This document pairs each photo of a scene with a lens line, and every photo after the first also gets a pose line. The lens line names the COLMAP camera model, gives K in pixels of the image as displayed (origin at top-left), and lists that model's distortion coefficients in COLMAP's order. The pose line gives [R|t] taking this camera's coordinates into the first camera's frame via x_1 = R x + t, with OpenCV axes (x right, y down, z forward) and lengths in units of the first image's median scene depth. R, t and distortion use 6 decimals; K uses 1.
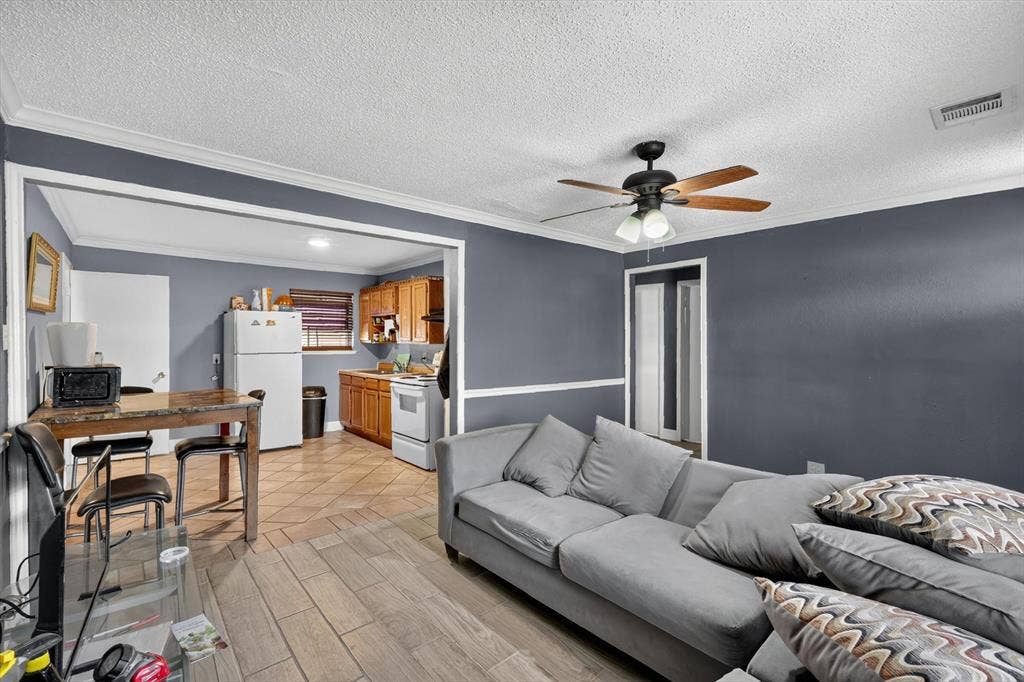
lens RADIAL K [[456.1, 0, 512.5], [0, 456.1, 340.2], [0, 0, 1]] dist [-0.001089, 0.000032]
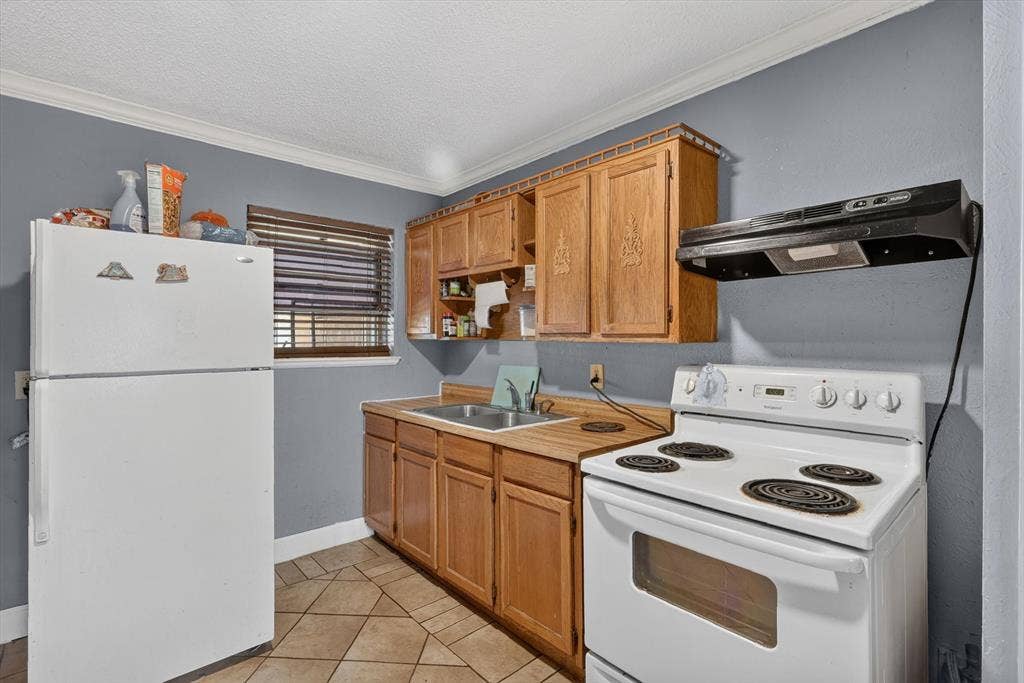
lens RADIAL K [[456.1, 0, 511.4], [0, 456.1, 341.2], [0, 0, 1]] dist [-0.001089, 0.000032]
pose [[0.999653, 0.006098, 0.025626, -0.256101], [-0.006186, 0.999975, 0.003341, 0.005725], [-0.025605, -0.003499, 0.999666, 0.574441]]
